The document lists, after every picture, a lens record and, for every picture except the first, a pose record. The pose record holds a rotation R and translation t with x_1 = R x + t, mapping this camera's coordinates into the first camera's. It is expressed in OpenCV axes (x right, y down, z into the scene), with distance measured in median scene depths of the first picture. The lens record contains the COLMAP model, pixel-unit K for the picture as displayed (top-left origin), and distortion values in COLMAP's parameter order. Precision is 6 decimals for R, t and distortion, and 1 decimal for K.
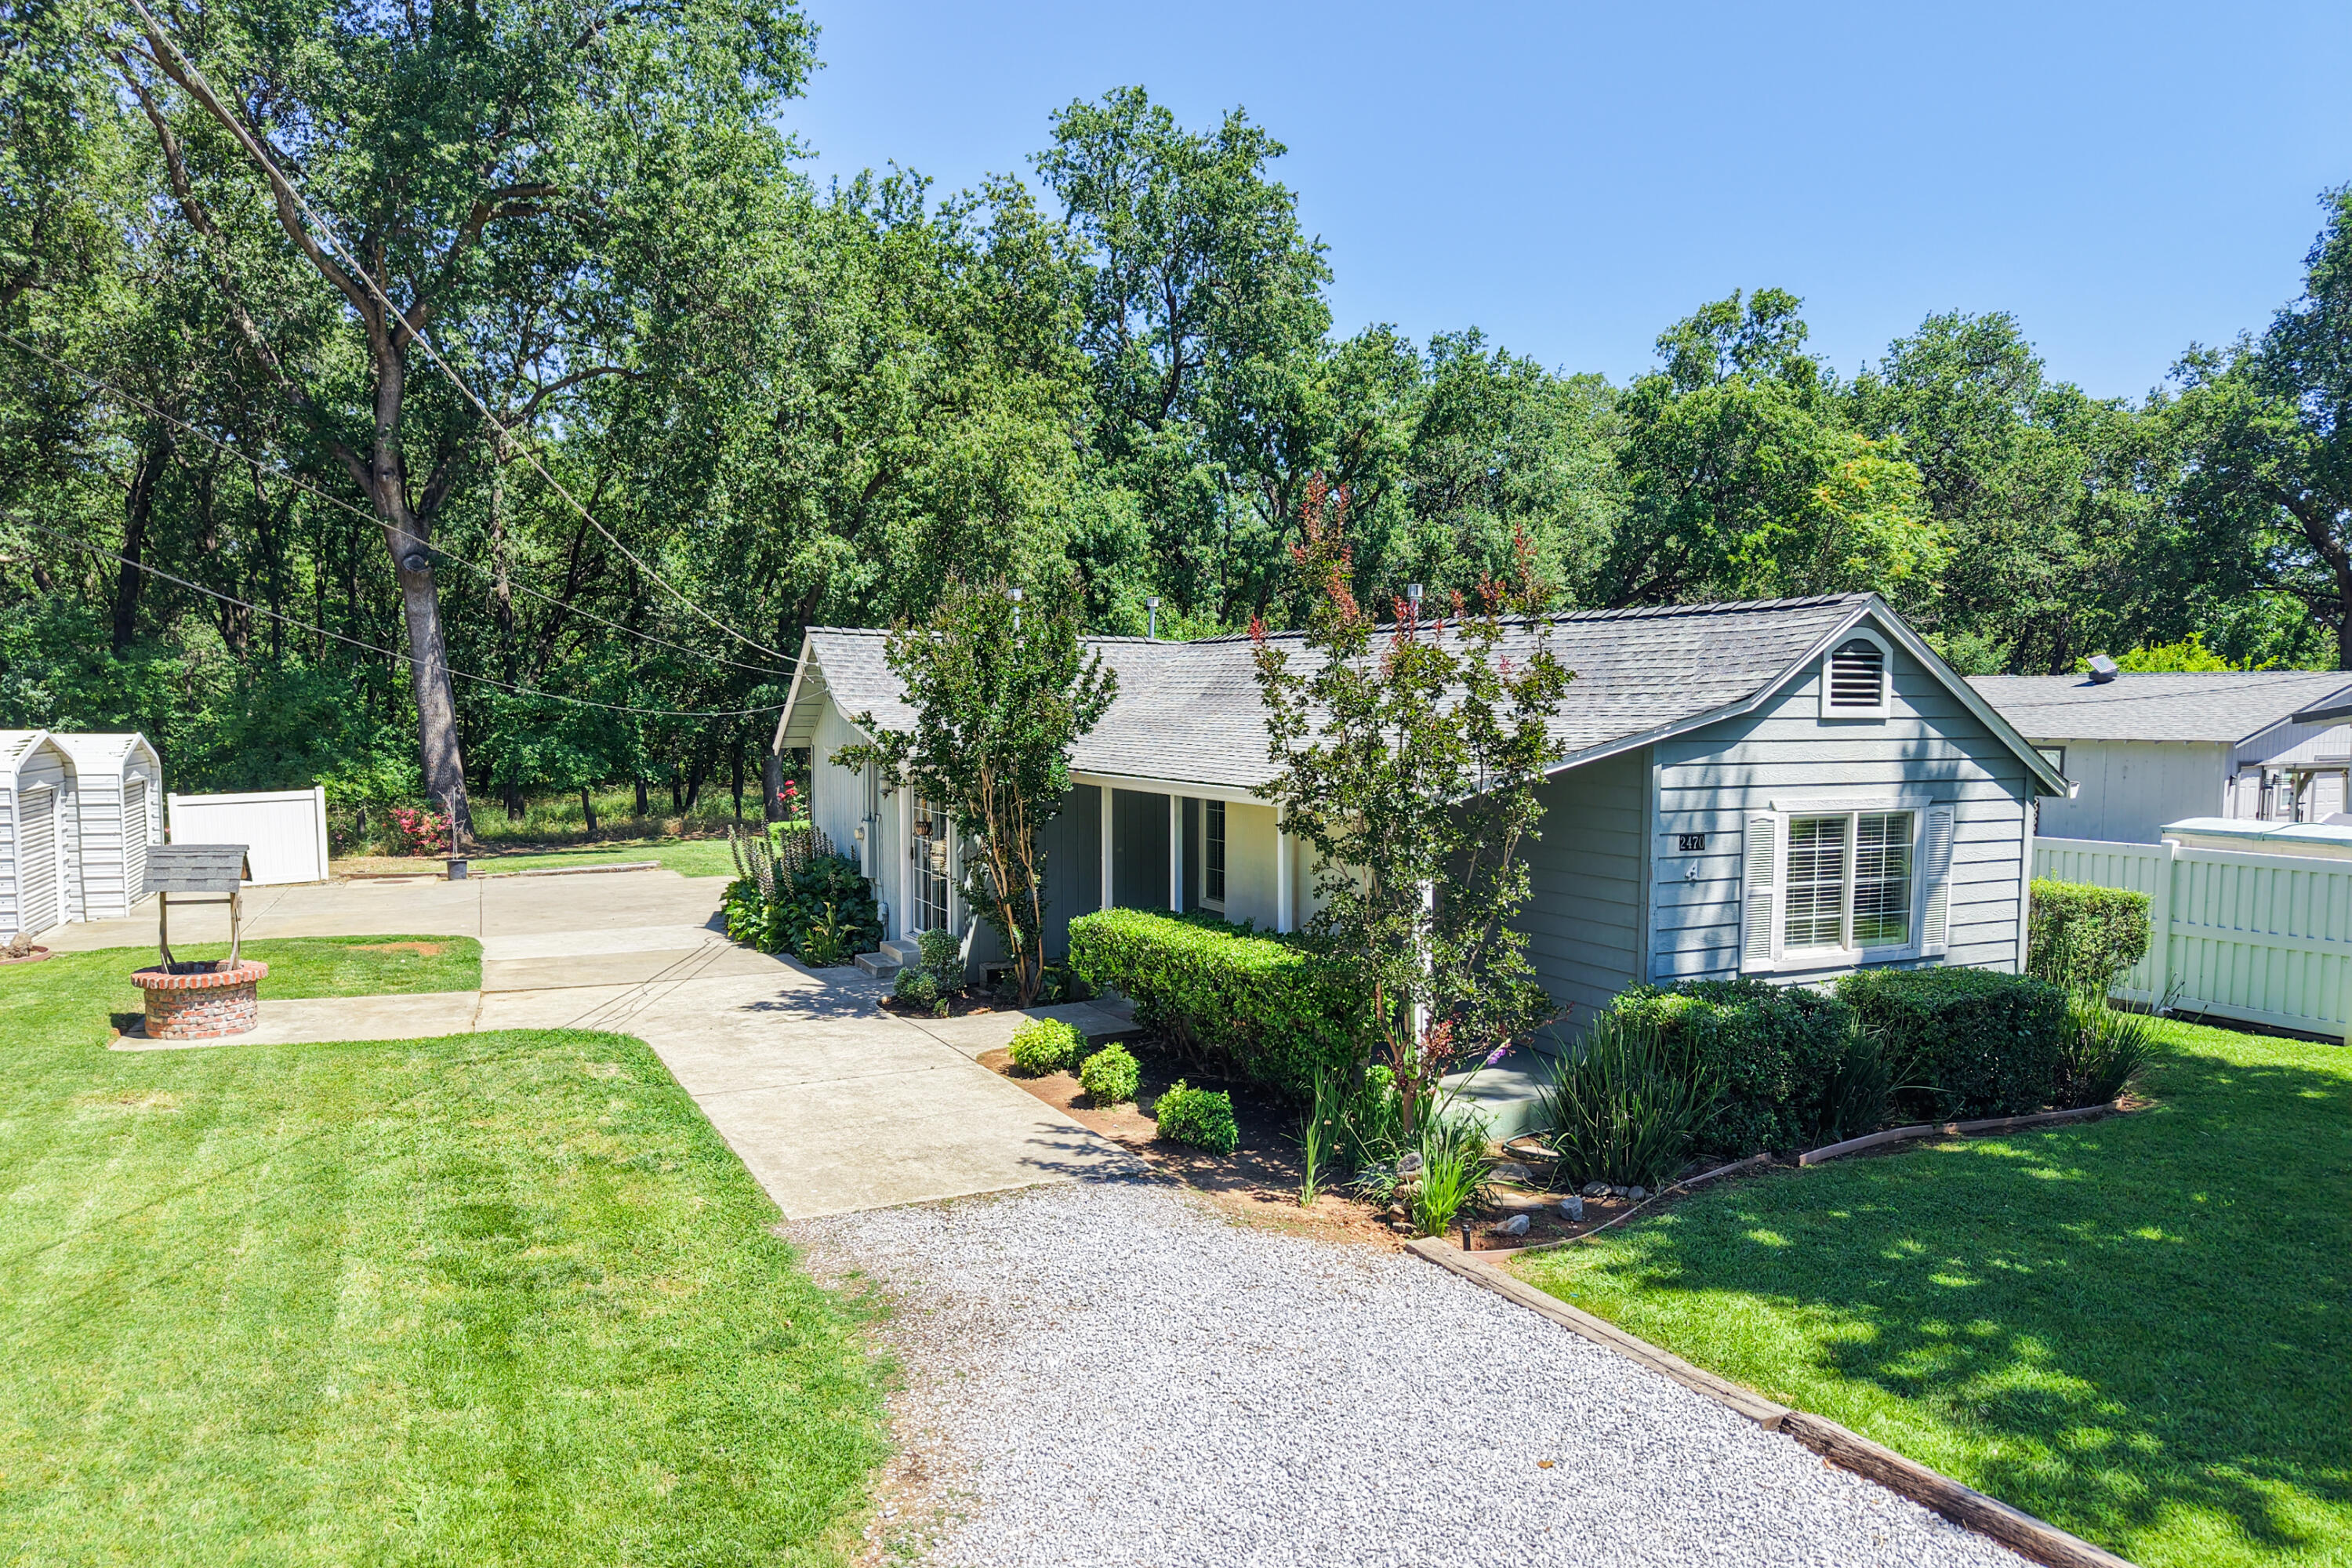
lens RADIAL K [[1572.7, 0, 1163.0], [0, 1572.7, 843.2], [0, 0, 1]] dist [0.009296, -0.001829]
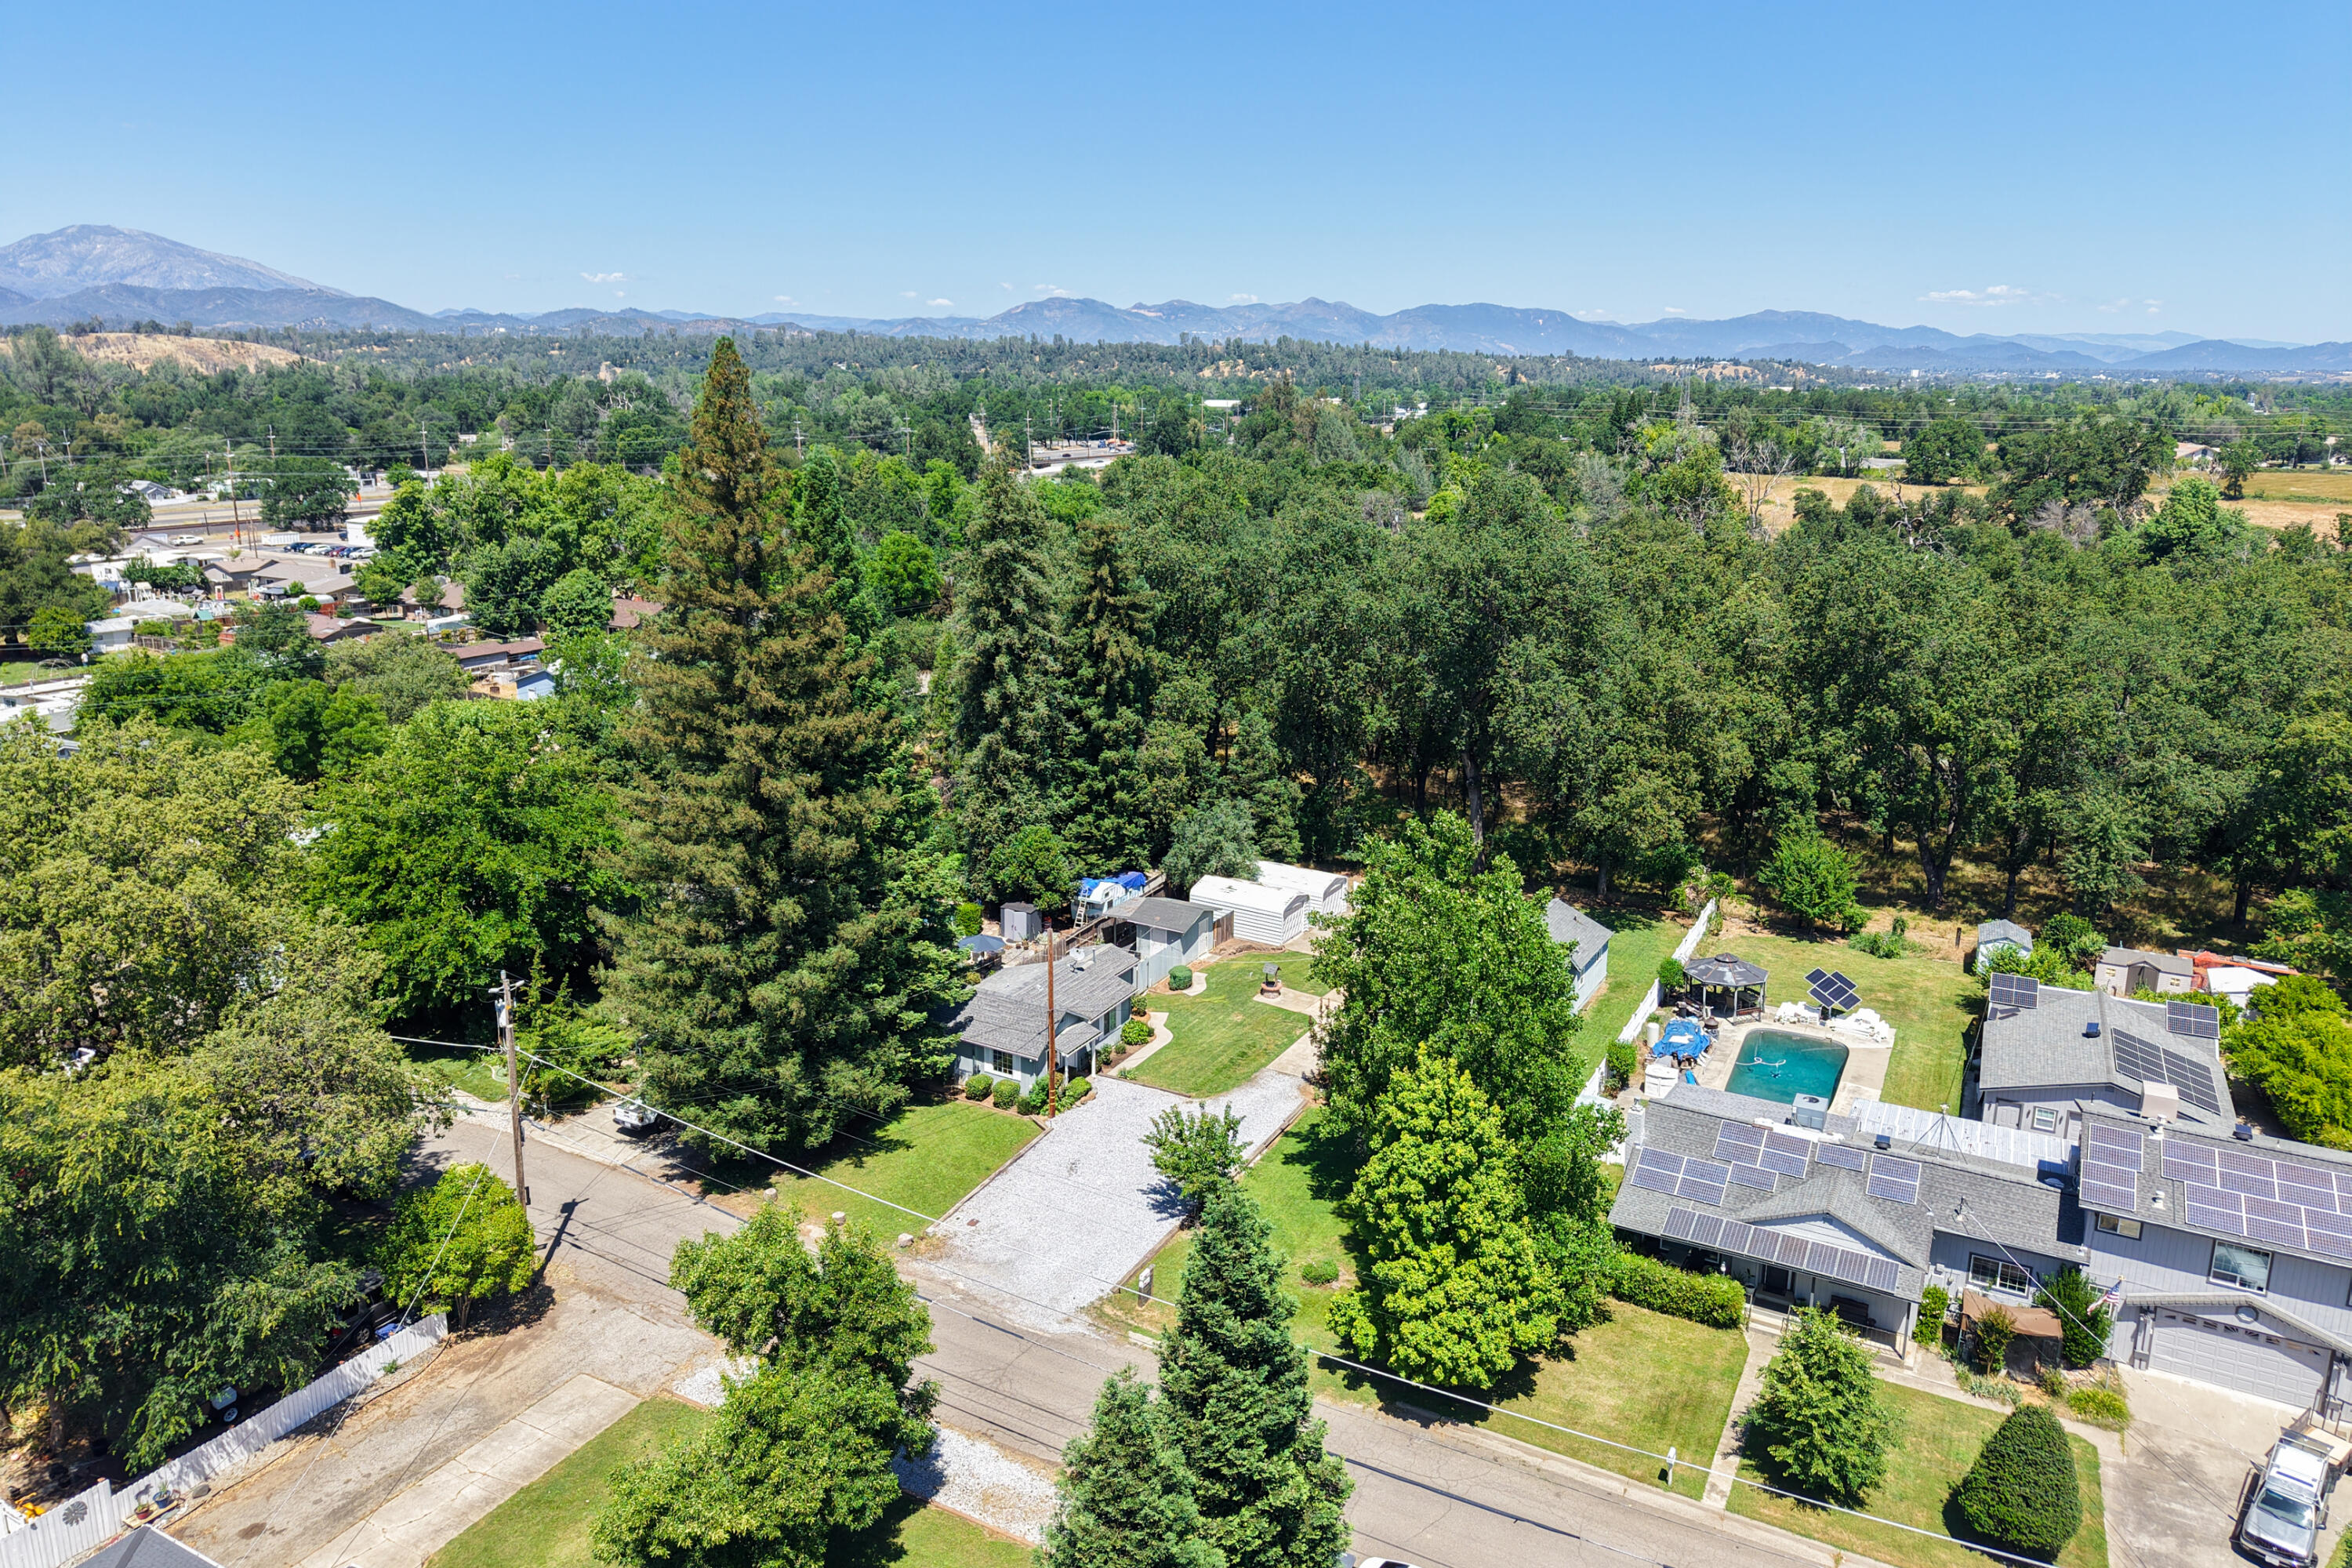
lens RADIAL K [[1589.2, 0, 1193.9], [0, 1589.2, 786.2], [0, 0, 1]] dist [0.043140, -0.039726]
pose [[0.580512, 0.217959, -0.784538, 1.482076], [-0.079121, 0.974048, 0.212063, -0.753673], [0.810398, -0.061032, 0.582692, -1.048364]]
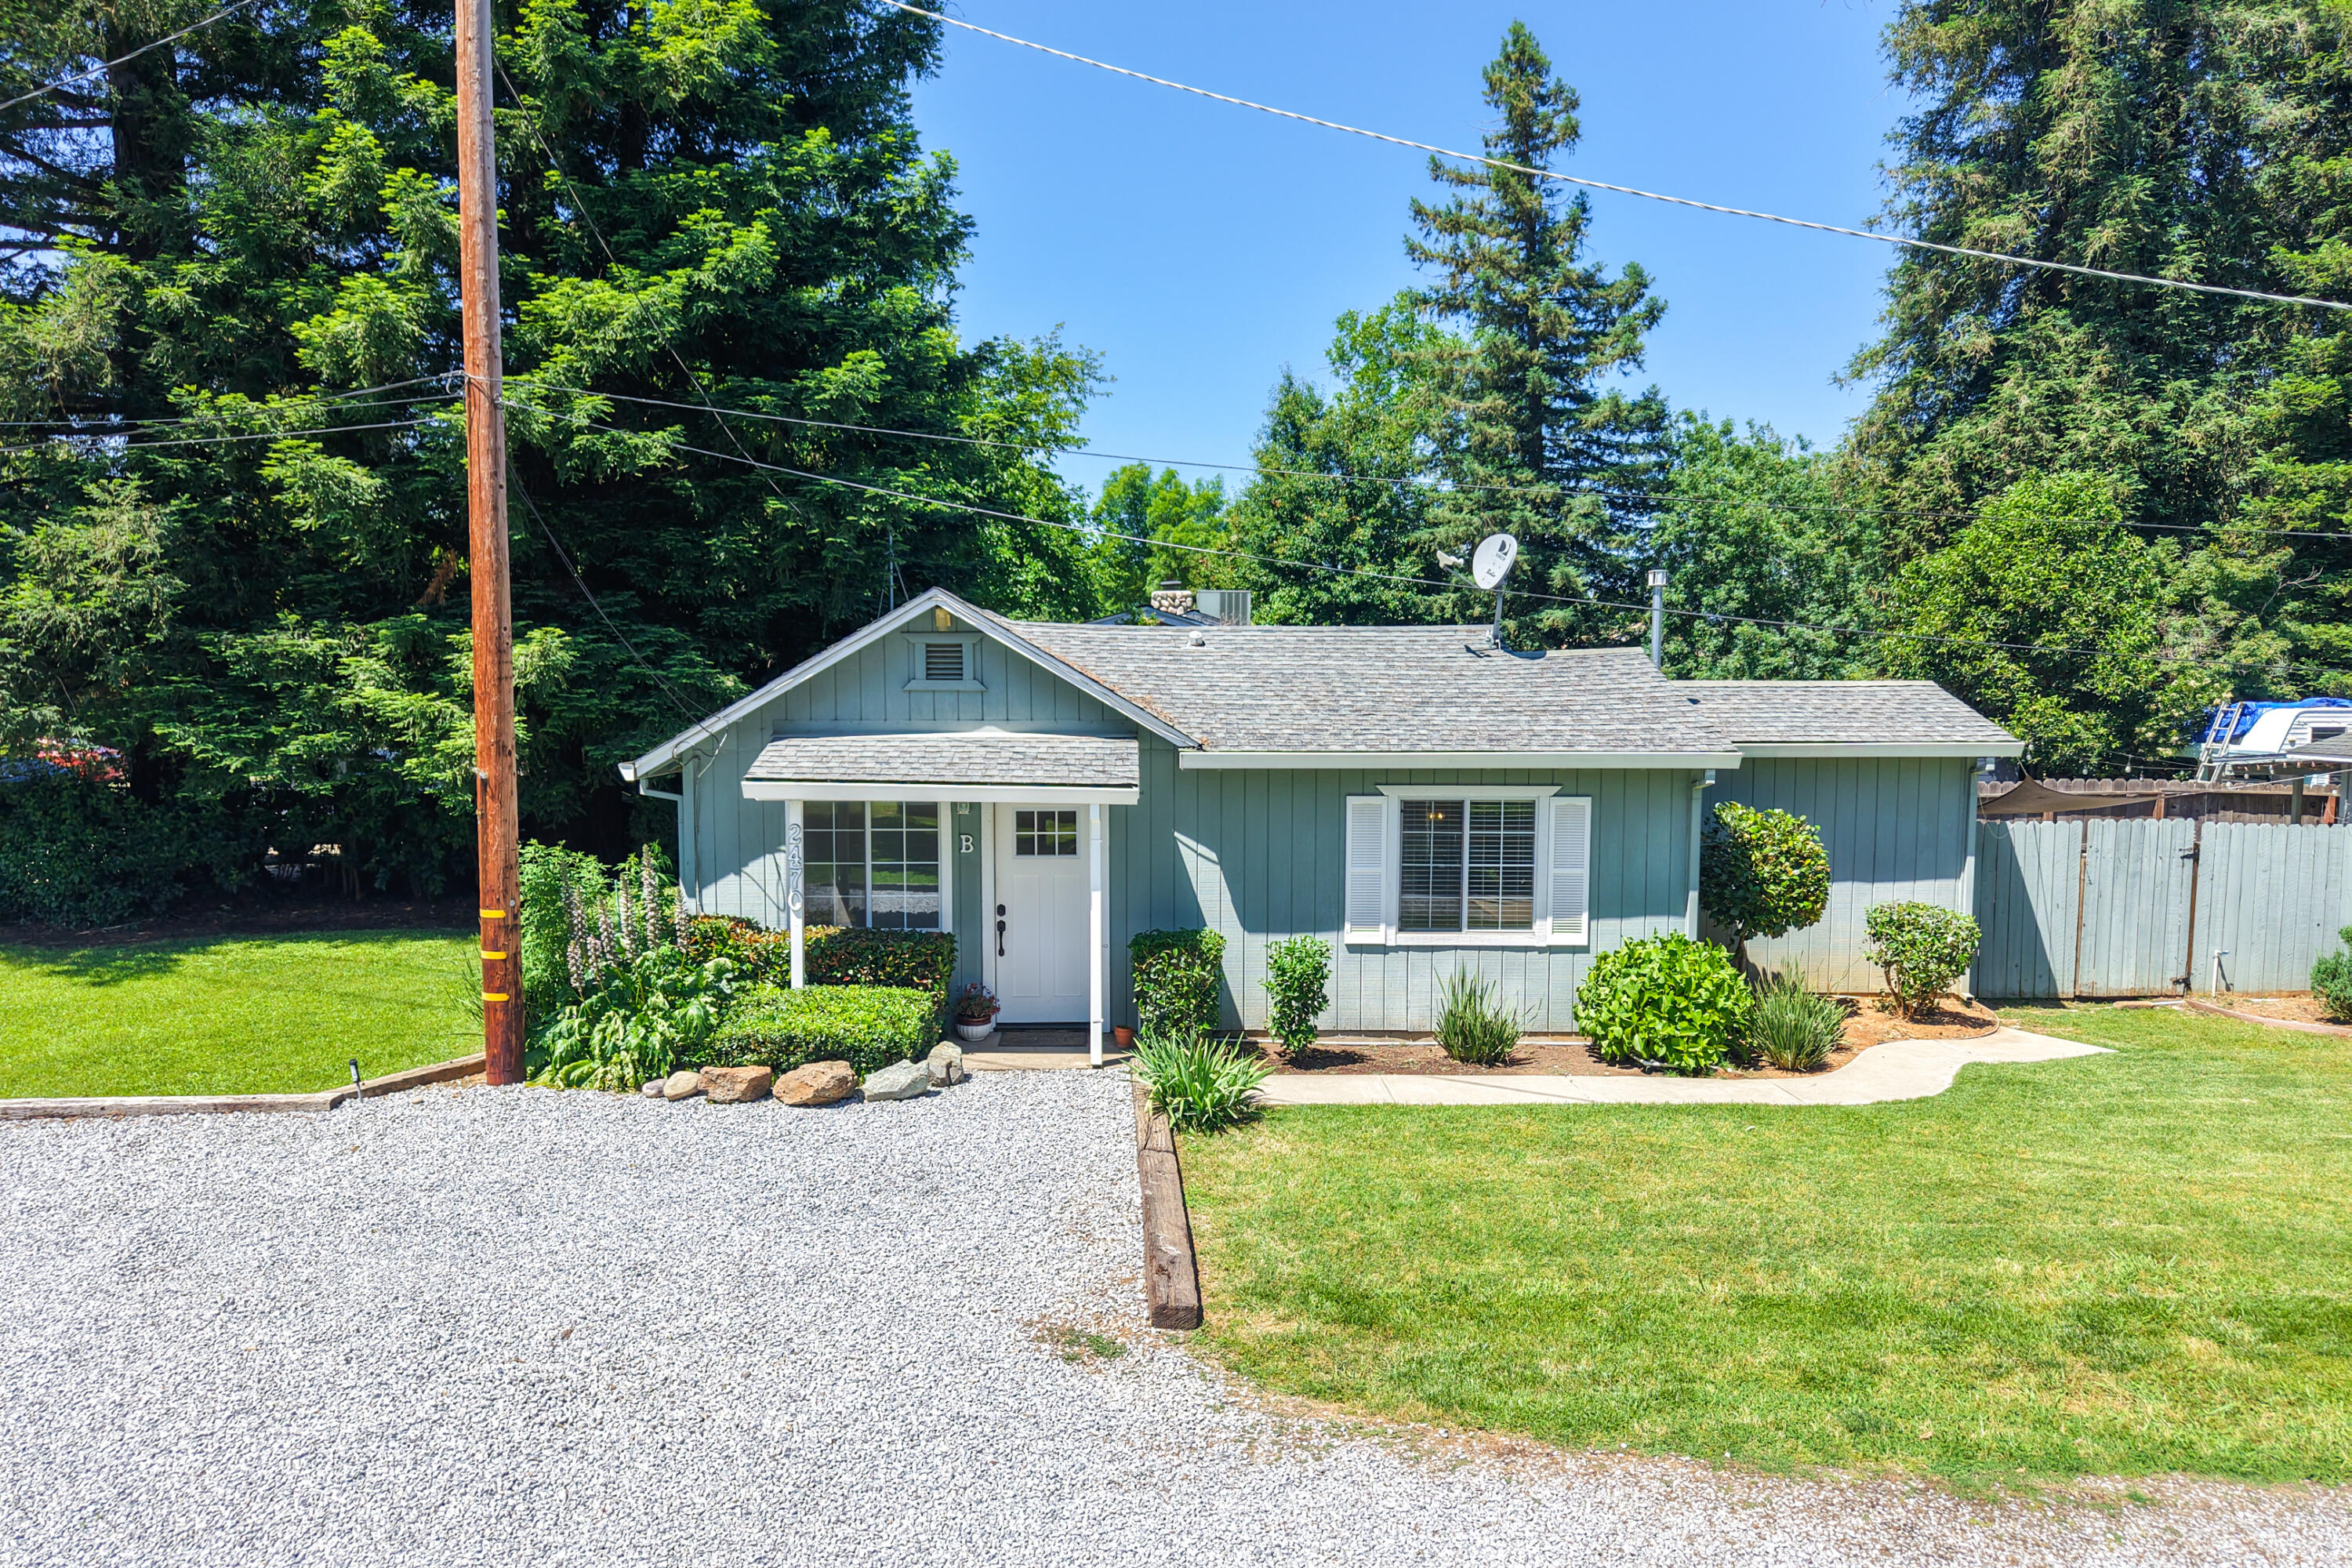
lens RADIAL K [[1572.7, 0, 1163.0], [0, 1572.7, 843.2], [0, 0, 1]] dist [0.009296, -0.001829]
pose [[-0.420591, 0.085856, -0.903179, 0.139700], [-0.082014, 0.987838, 0.132096, -0.017949], [0.903536, 0.129632, -0.408435, 0.193975]]
